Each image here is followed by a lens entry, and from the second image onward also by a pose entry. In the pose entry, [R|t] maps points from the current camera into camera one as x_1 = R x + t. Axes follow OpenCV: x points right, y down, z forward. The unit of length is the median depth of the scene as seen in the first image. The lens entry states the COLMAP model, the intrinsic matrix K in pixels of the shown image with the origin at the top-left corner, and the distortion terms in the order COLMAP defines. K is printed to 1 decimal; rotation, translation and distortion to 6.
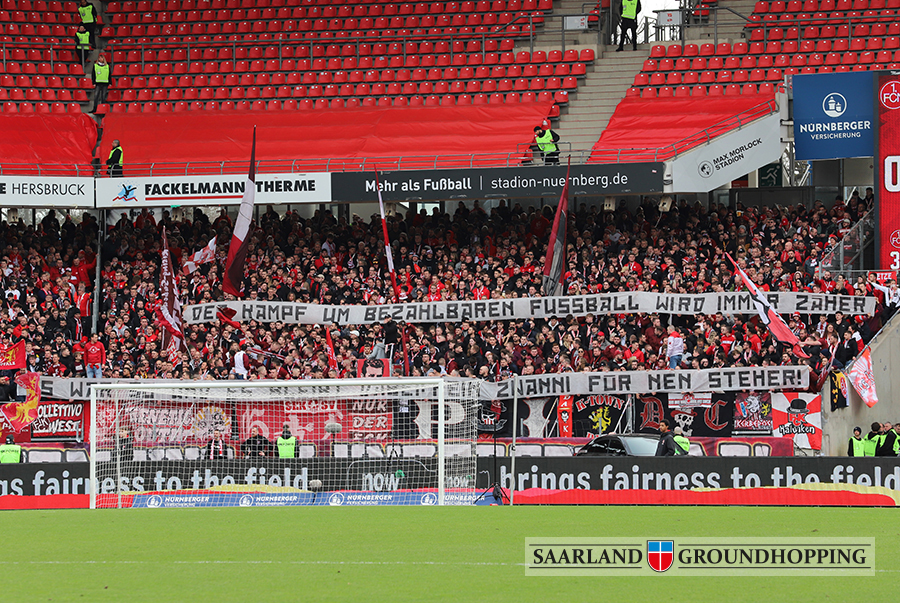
lens RADIAL K [[5688.3, 0, 436.9], [0, 5688.3, 244.1], [0, 0, 1]] dist [1.577112, -4.375313]
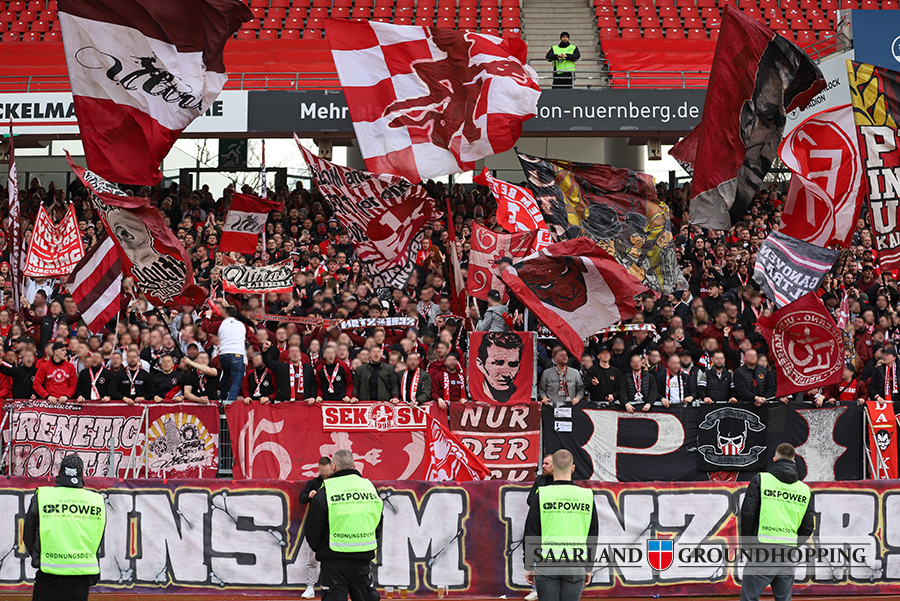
lens RADIAL K [[1920.5, 0, 472.6], [0, 1920.5, 301.9], [0, 0, 1]] dist [-0.299612, 0.010217]
pose [[0.941382, 0.041596, 0.334768, -0.069755], [-0.022492, 0.997900, -0.060746, 0.026647], [-0.336591, 0.049656, 0.940341, 0.778322]]
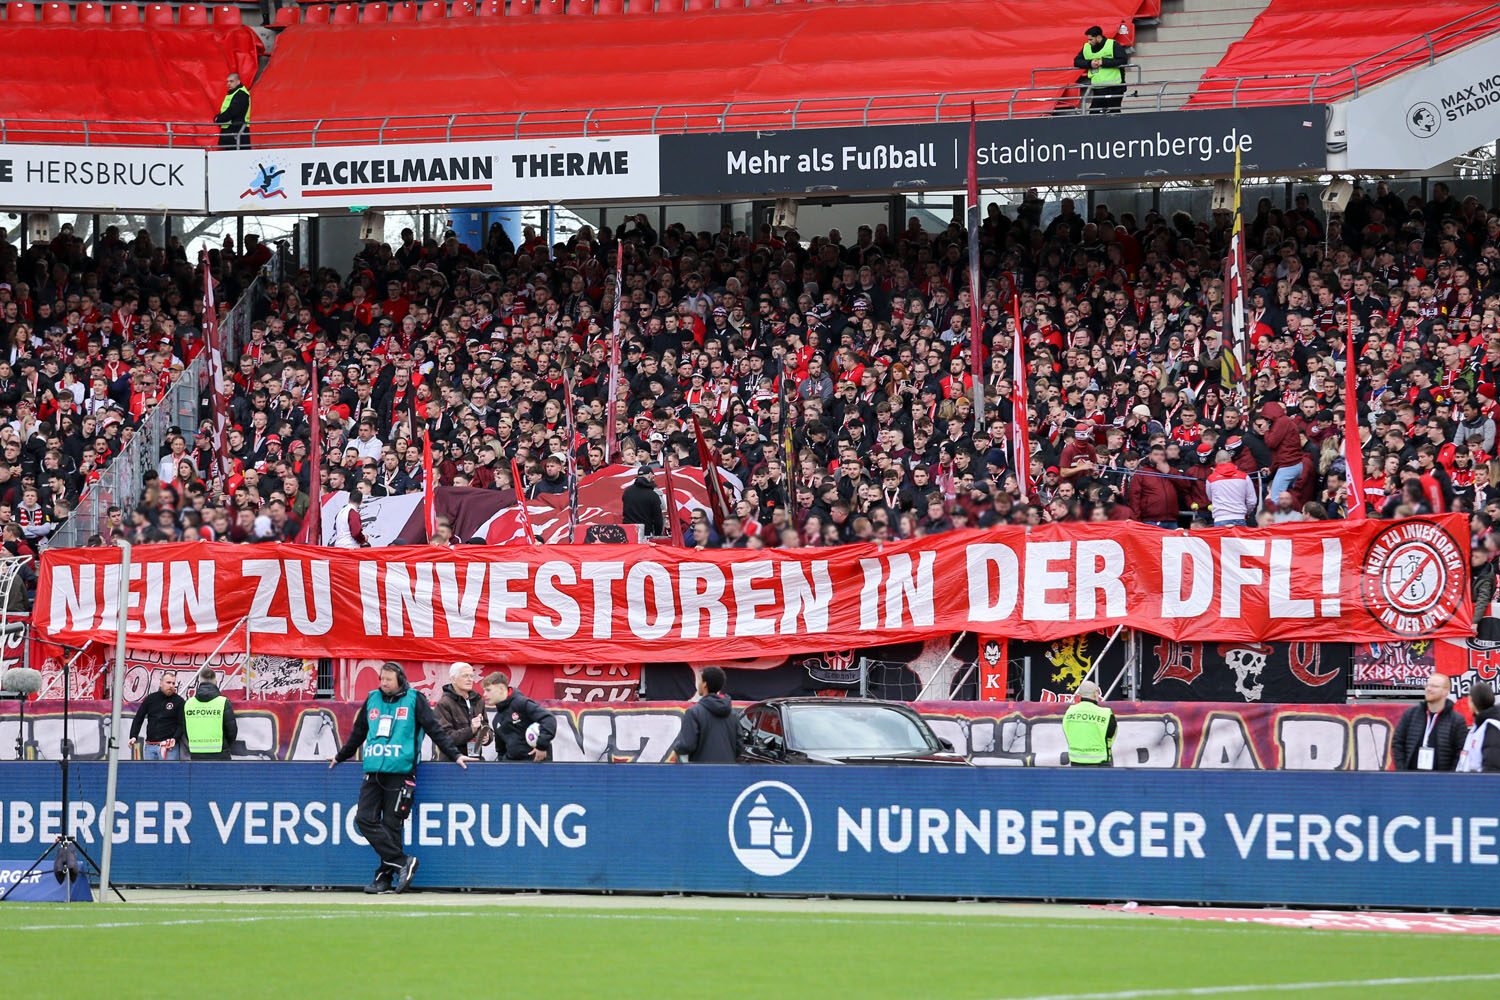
lens RADIAL K [[7897.9, 0, 791.8], [0, 7897.9, 450.4], [0, 0, 1]] dist [0.880739, -6.007631]
pose [[0.987035, 0.003571, -0.160463, 0.098498], [-0.002623, 0.999978, 0.006118, 0.009661], [0.160481, -0.005618, 0.987023, 0.353962]]
